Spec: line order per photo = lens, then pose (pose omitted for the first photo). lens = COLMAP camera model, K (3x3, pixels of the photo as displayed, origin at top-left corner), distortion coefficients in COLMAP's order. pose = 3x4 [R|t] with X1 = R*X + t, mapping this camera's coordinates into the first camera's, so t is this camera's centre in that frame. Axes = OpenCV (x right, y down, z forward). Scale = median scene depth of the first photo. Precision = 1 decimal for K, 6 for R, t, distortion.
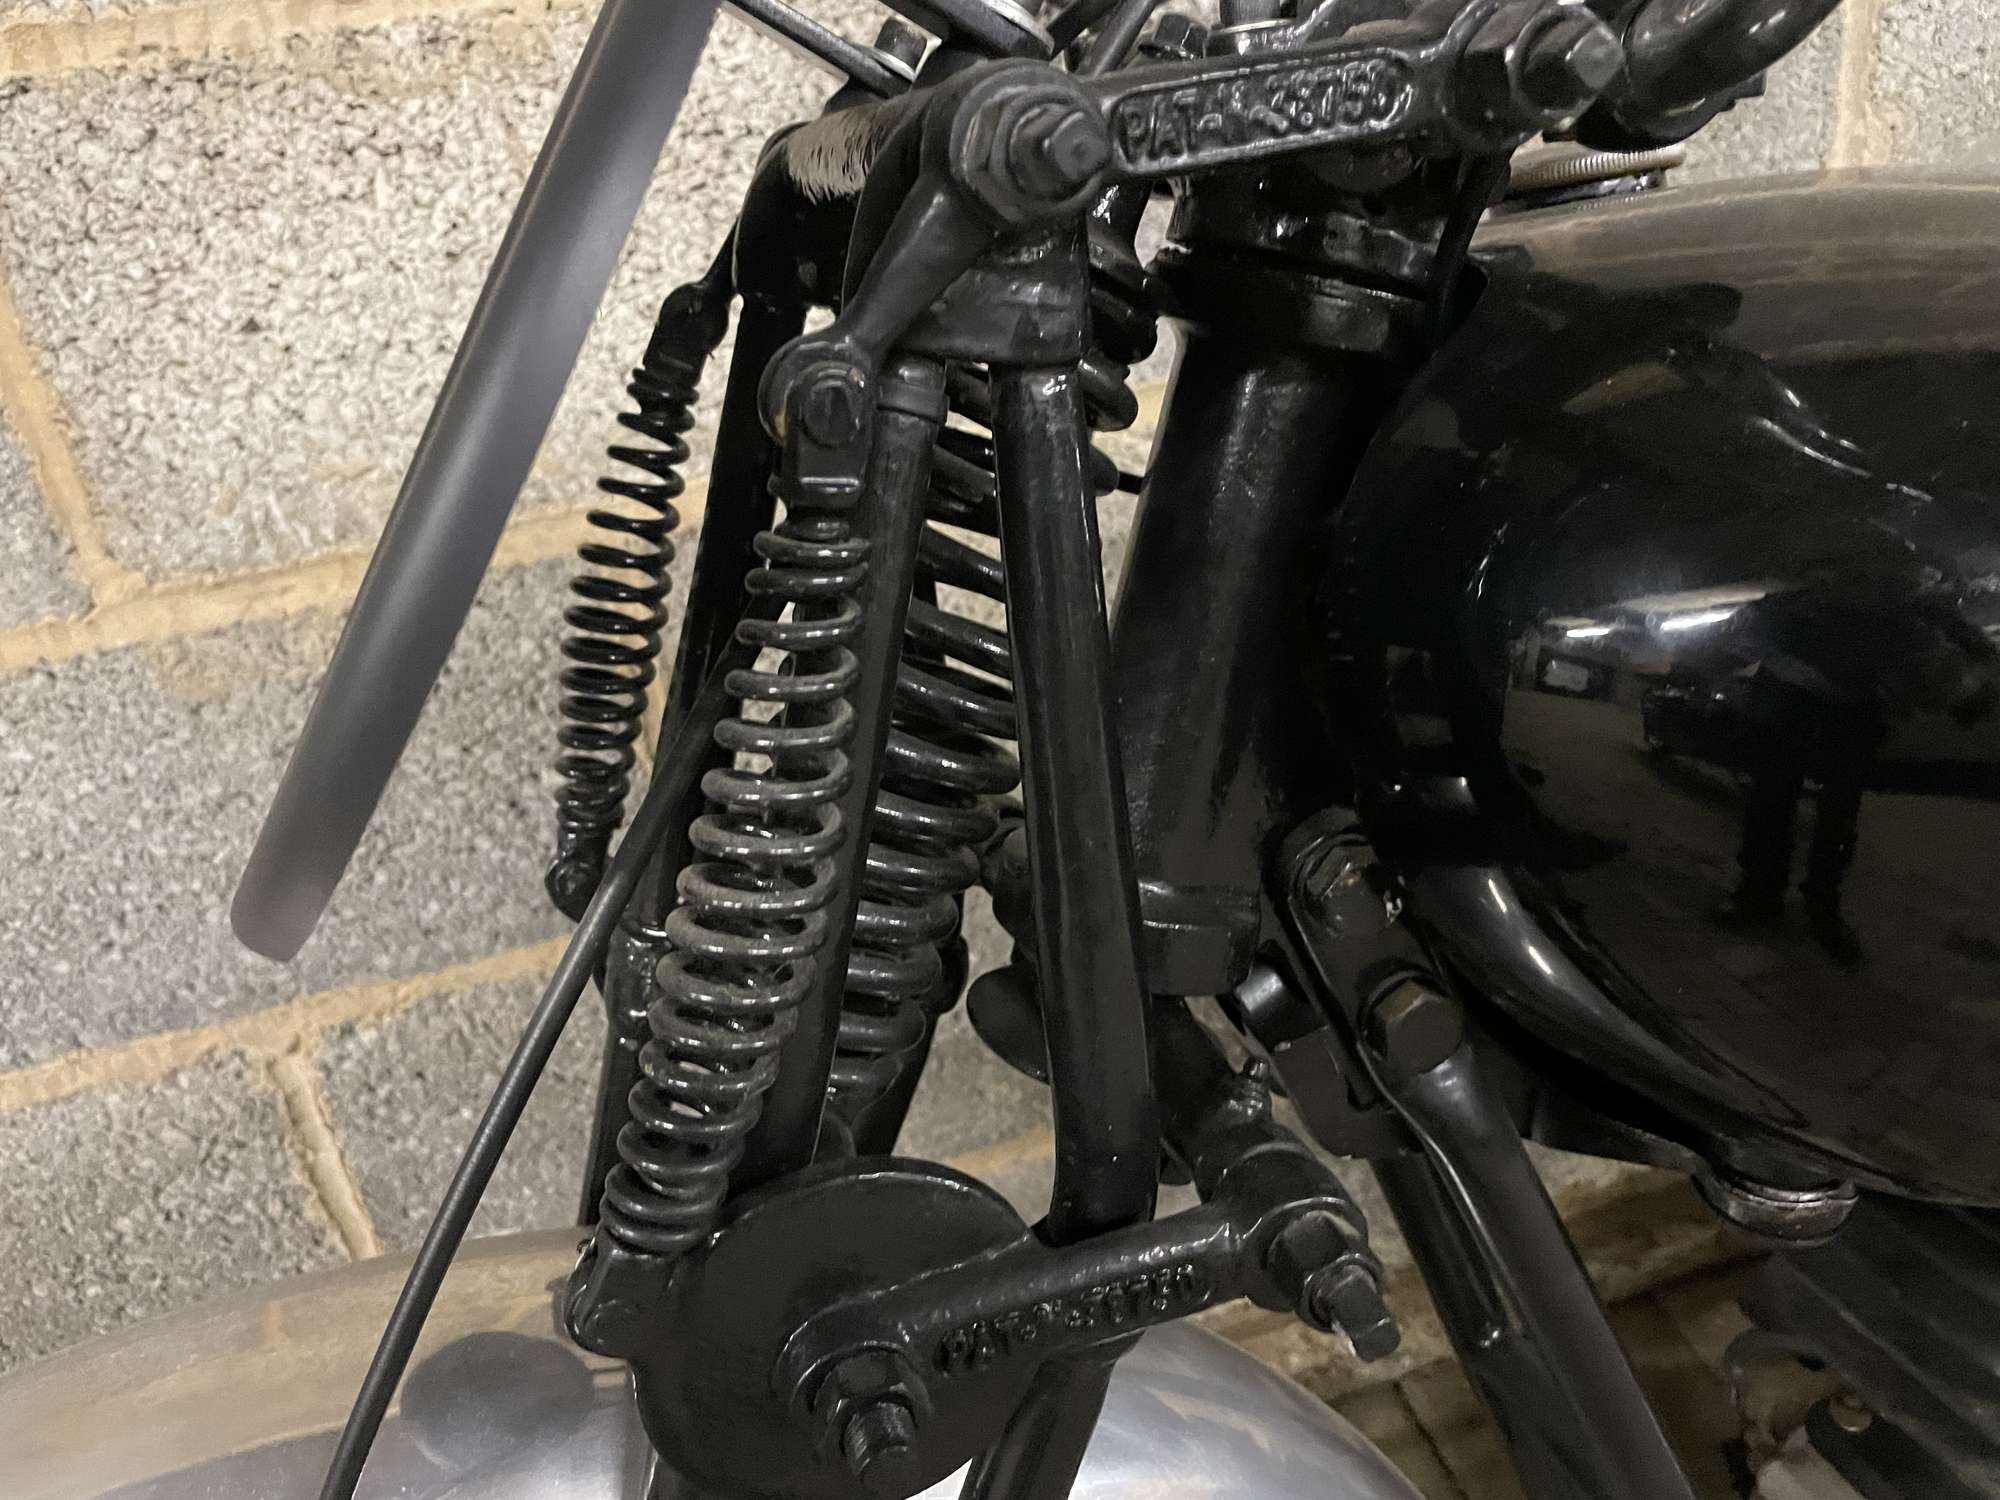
lens RADIAL K [[1528.7, 0, 966.9], [0, 1528.7, 729.1], [0, 0, 1]] dist [0.083333, -0.120966]
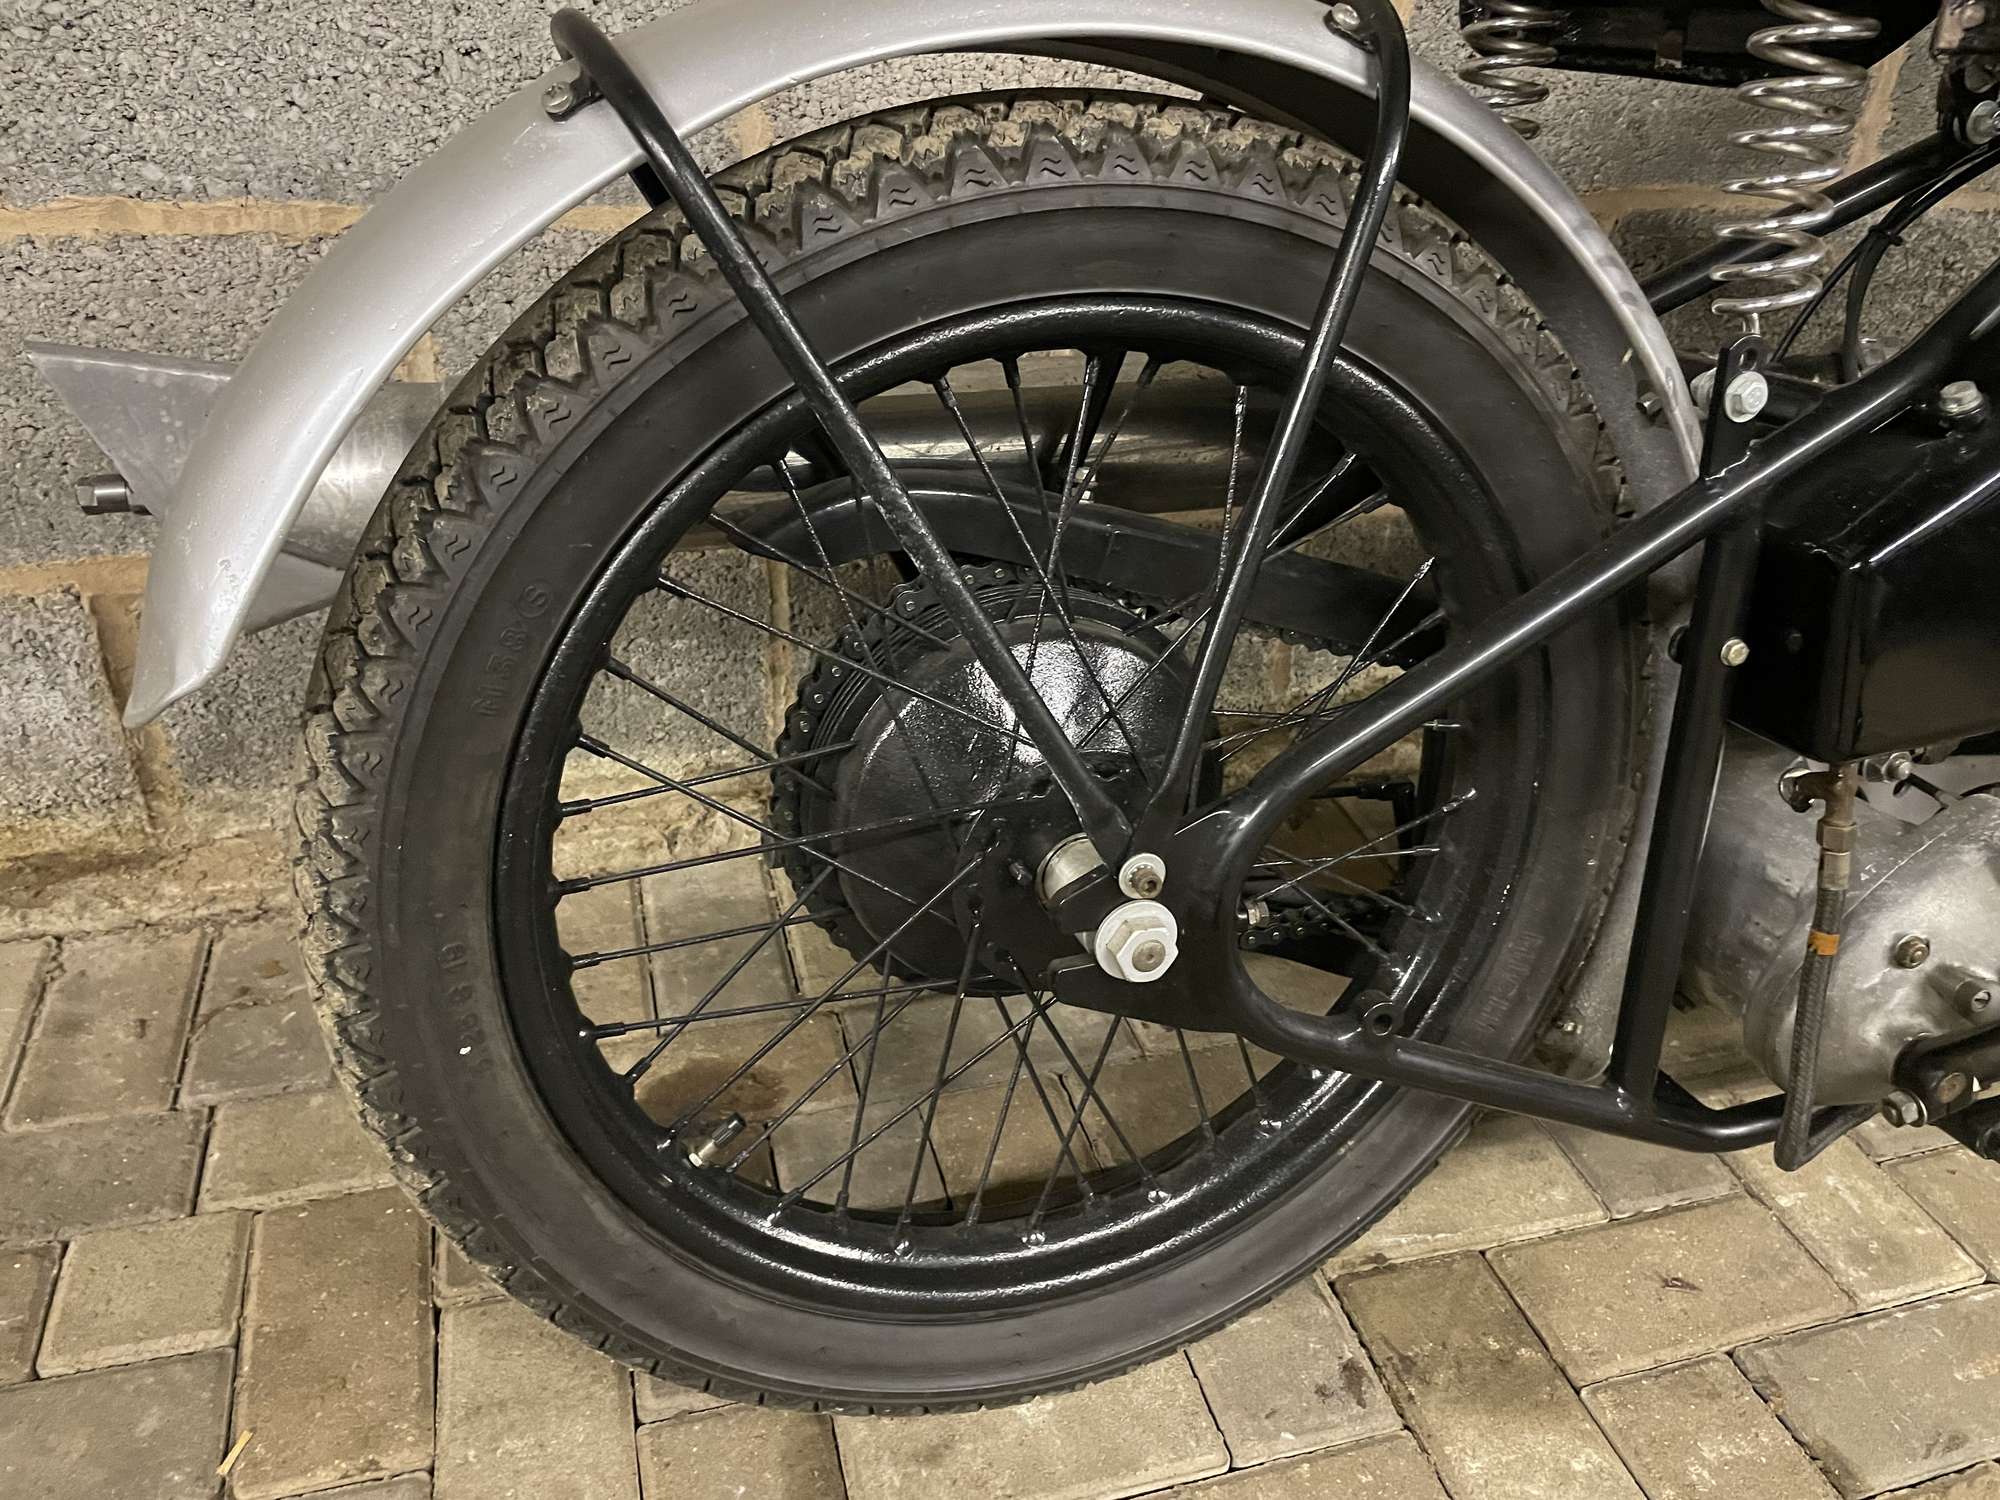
lens RADIAL K [[1528.7, 0, 1014.4], [0, 1528.7, 754.8], [0, 0, 1]] dist [0.083333, -0.120966]
pose [[0.985268, 0.136829, 0.102588, -0.035630], [-0.142584, 0.988467, 0.051008, 0.501871], [-0.094426, -0.064884, 0.993415, -0.320824]]
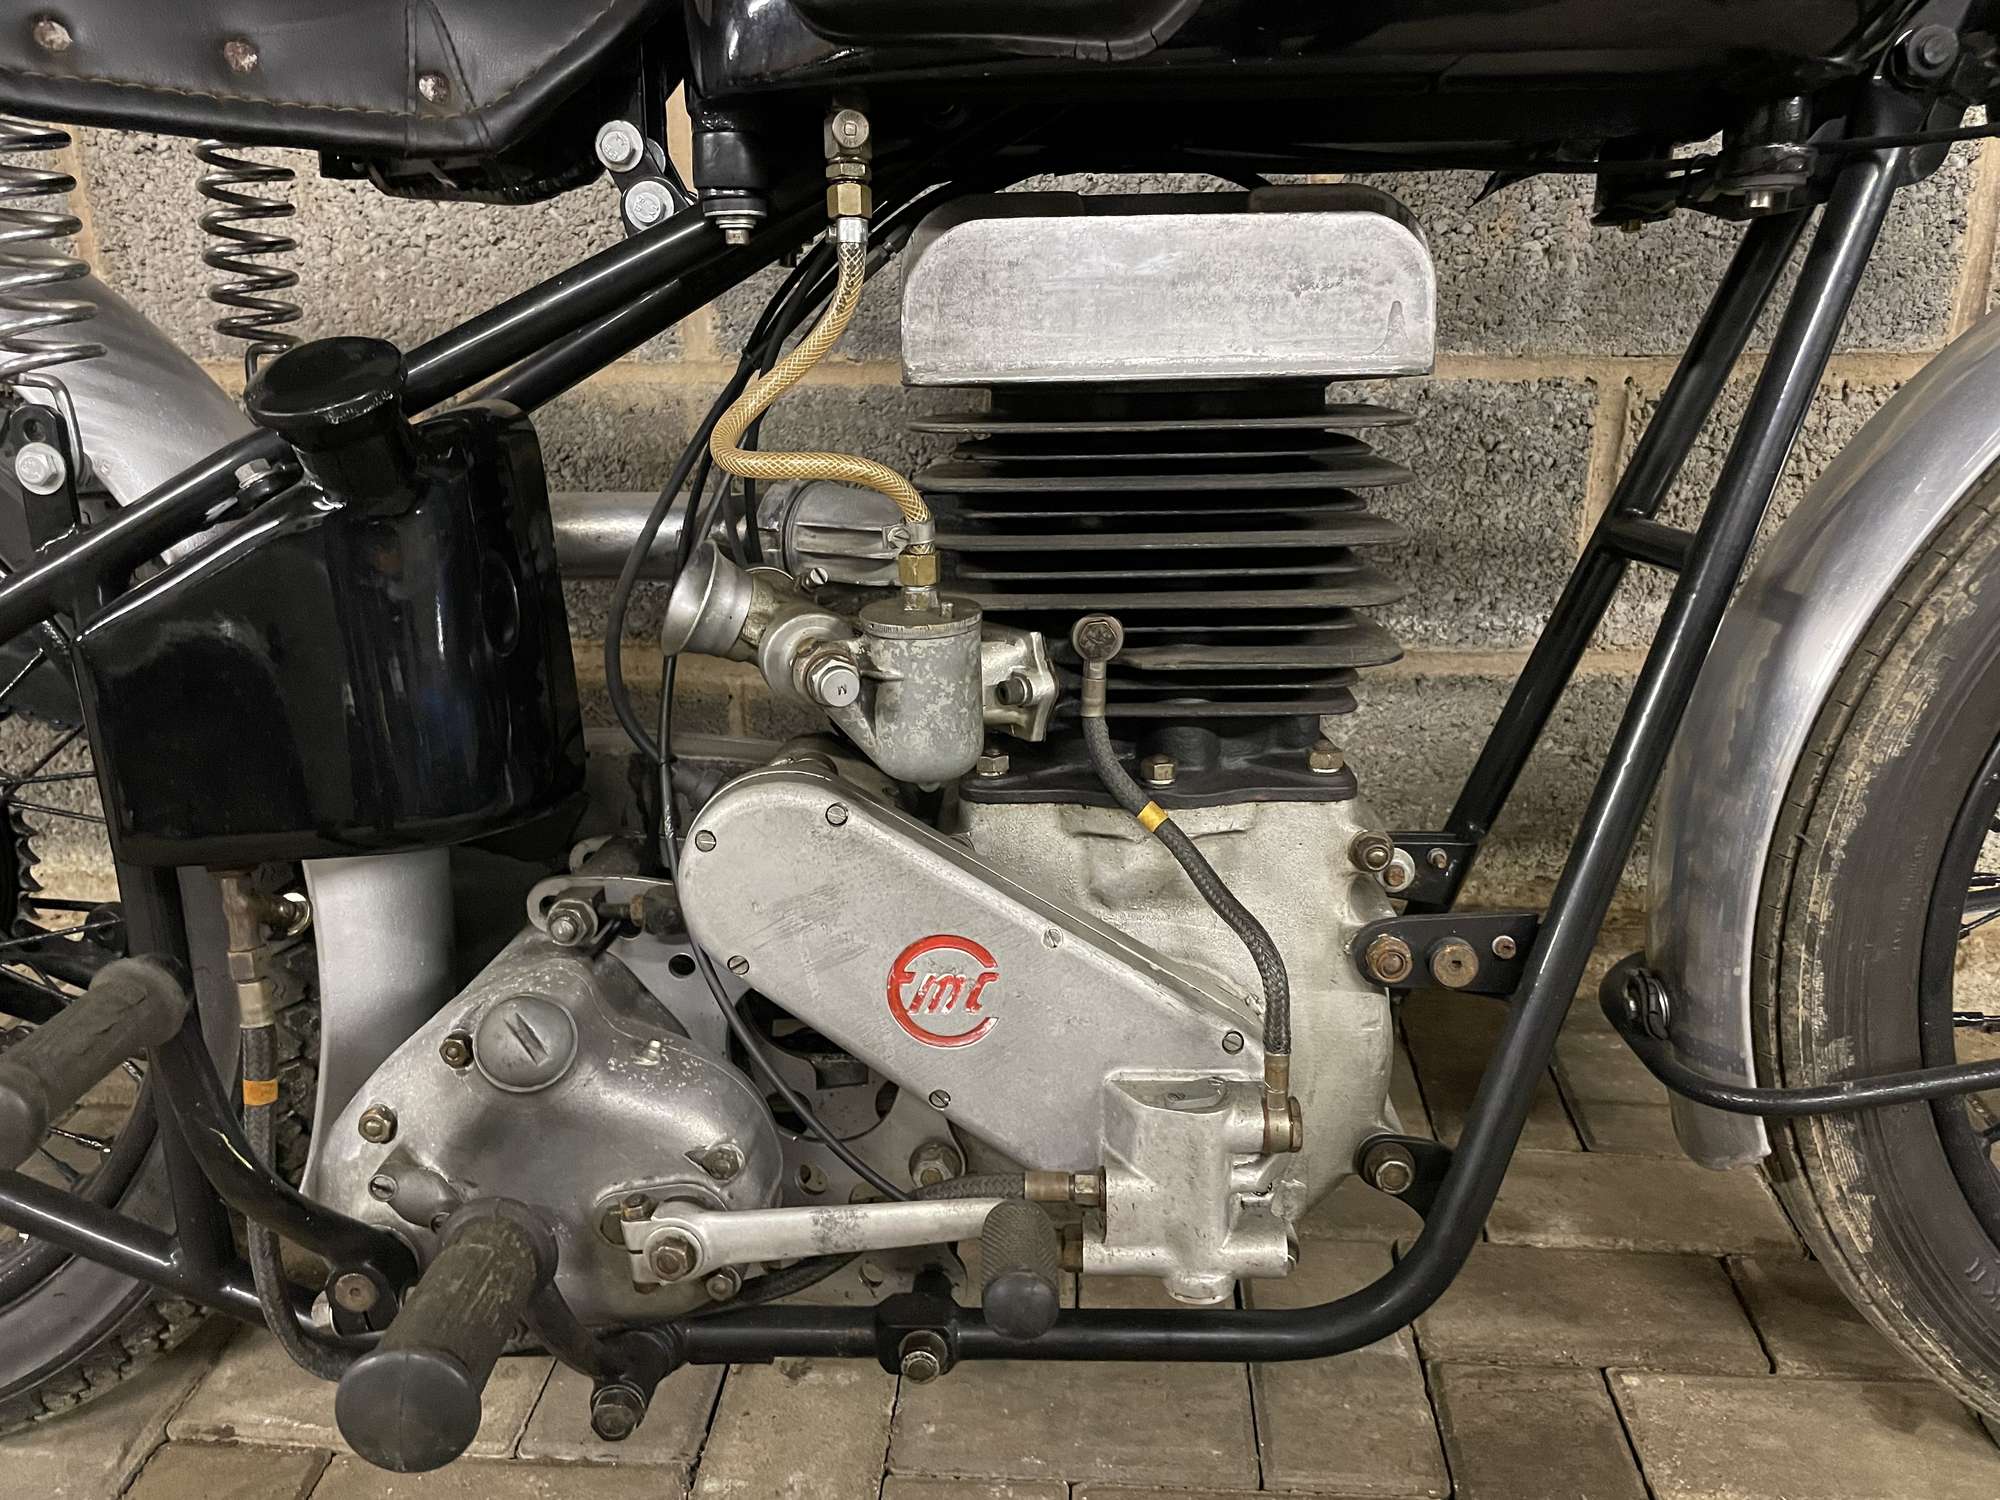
lens RADIAL K [[1528.7, 0, 1003.2], [0, 1528.7, 748.4], [0, 0, 1]] dist [0.083333, -0.120966]
pose [[0.937230, 0.222353, -0.268624, 1.156503], [-0.242847, 0.969011, -0.045197, 0.351065], [0.250250, 0.107595, 0.962184, -0.149067]]
